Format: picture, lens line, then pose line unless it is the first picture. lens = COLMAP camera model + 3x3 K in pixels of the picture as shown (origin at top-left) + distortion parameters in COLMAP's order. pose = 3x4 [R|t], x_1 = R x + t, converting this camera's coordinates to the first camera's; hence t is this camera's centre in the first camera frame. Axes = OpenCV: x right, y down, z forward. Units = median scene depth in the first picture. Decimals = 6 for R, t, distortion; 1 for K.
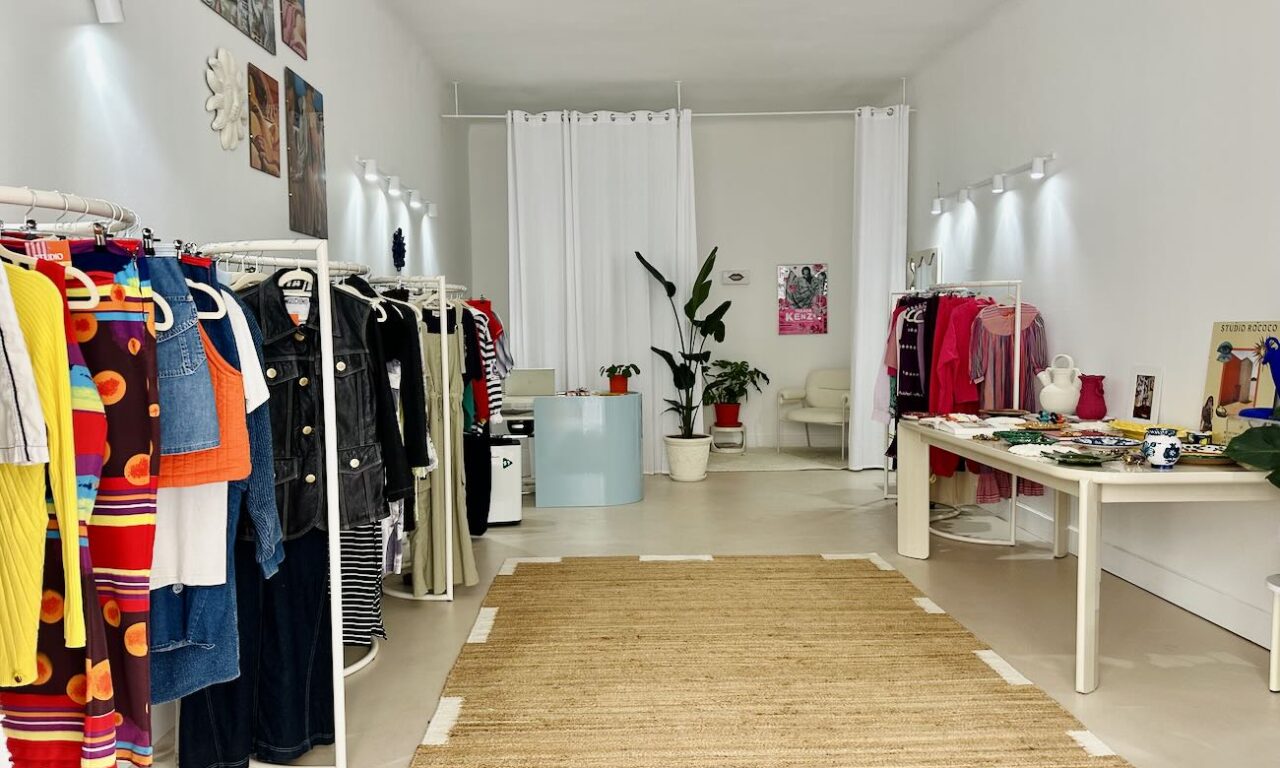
lens RADIAL K [[988.0, 0, 640.0], [0, 988.0, 384.0], [0, 0, 1]] dist [-0.000762, 0.000095]
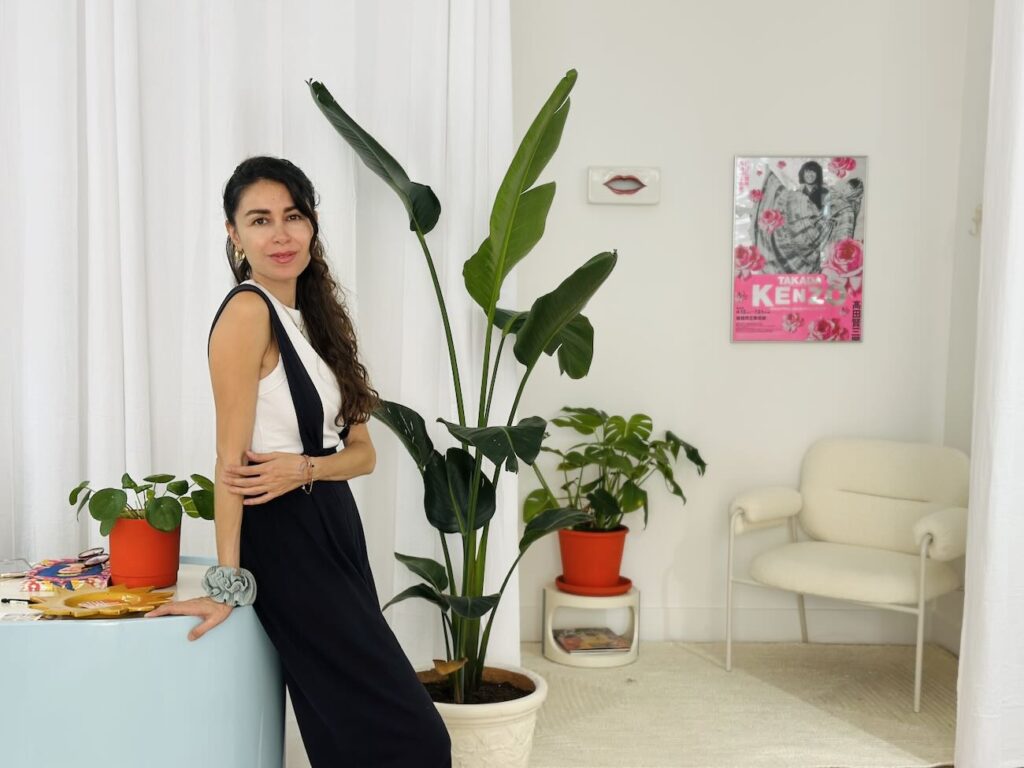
lens RADIAL K [[1429.3, 0, 512.0], [0, 1429.3, 384.0], [0, 0, 1]] dist [0.023068, 0.017235]
pose [[0.998977, 0.022147, 0.039437, 0.036481], [-0.022738, 0.999635, 0.014615, -0.041068], [-0.039099, -0.015497, 0.999115, 0.471563]]
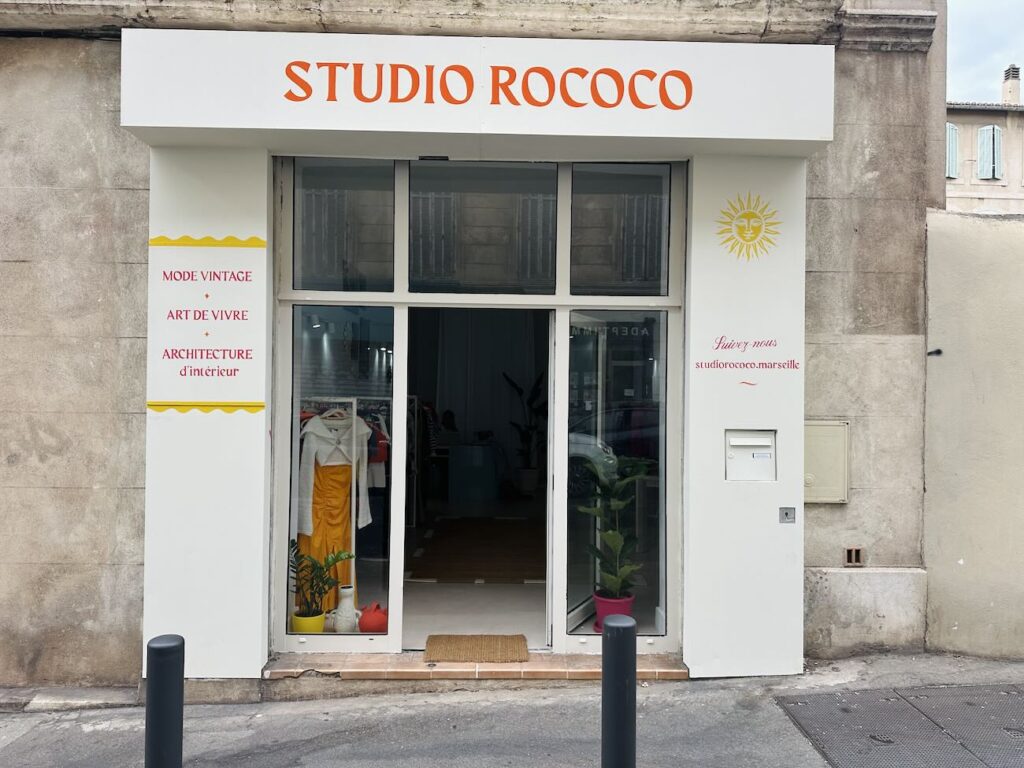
lens RADIAL K [[717.3, 0, 512.0], [0, 717.3, 384.0], [0, 0, 1]] dist [-0.000274, -0.000028]
pose [[0.999652, 0.020296, -0.016845, 0.033013], [-0.021559, 0.996680, -0.078515, 0.000065], [0.015196, 0.078851, 0.996771, -0.352301]]
